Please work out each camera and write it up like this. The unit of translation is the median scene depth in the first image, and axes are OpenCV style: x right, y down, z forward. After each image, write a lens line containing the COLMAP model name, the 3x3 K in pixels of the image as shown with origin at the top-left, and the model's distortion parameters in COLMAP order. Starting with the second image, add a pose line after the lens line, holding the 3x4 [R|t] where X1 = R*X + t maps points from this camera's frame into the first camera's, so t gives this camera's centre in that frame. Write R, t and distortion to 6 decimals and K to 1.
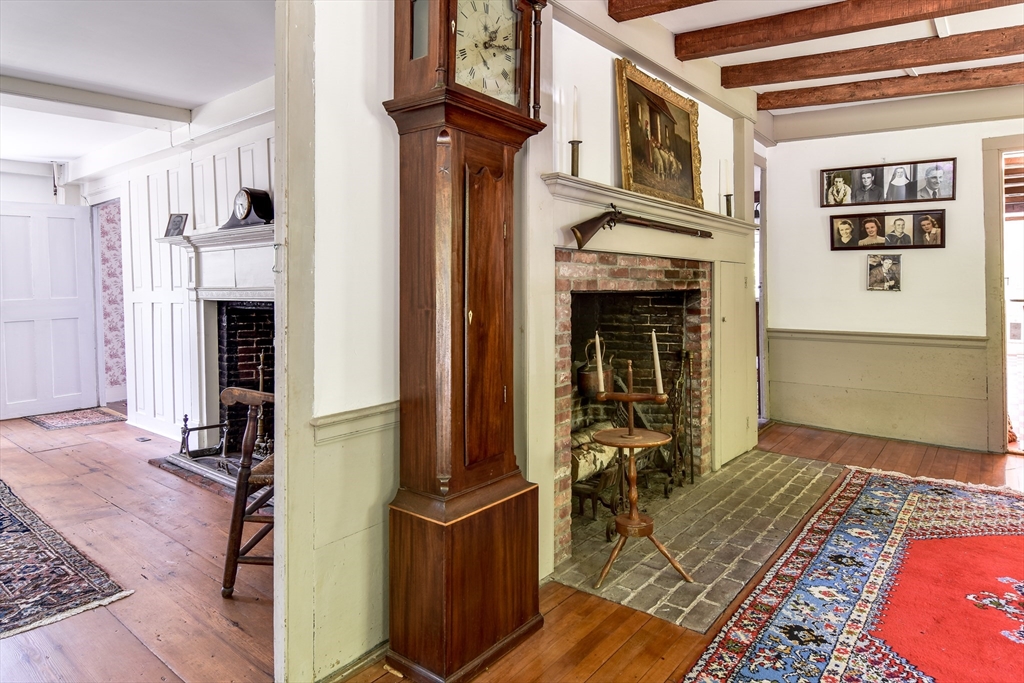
lens RADIAL K [[615.6, 0, 510.5], [0, 615.6, 289.1], [0, 0, 1]] dist [-0.003566, -0.001850]
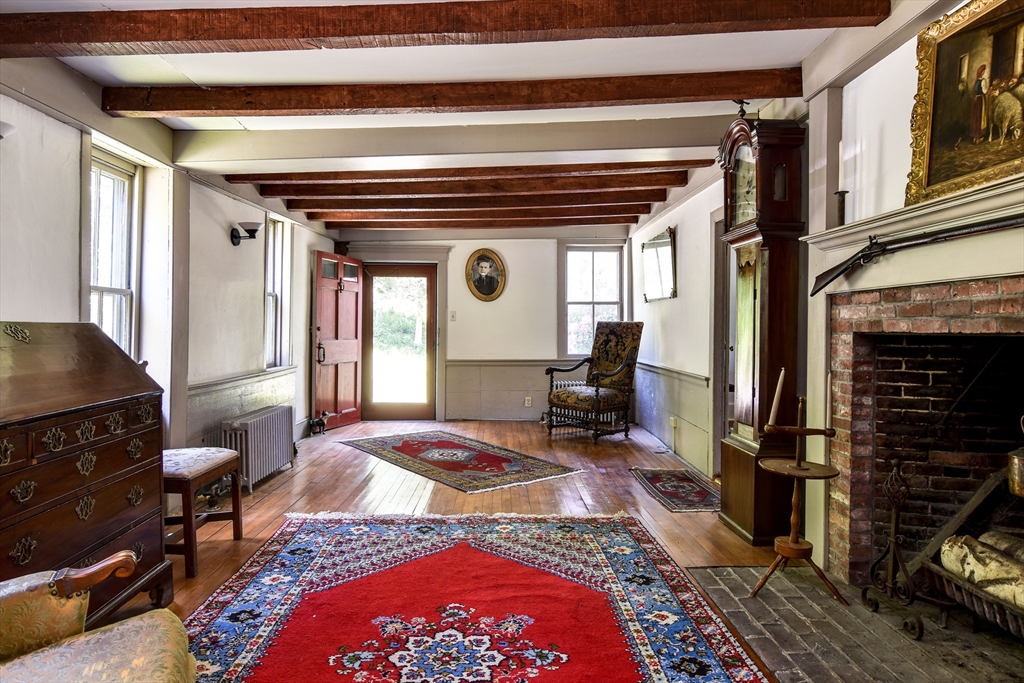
lens RADIAL K [[620.7, 0, 512.0], [0, 620.7, 341.5], [0, 0, 1]] dist [-0.000923, -0.000375]
pose [[-0.756784, 0.010686, -0.653578, 1.235142], [-0.005152, 0.999738, 0.022310, -0.001819], [0.653645, 0.020251, -0.756530, 1.433814]]
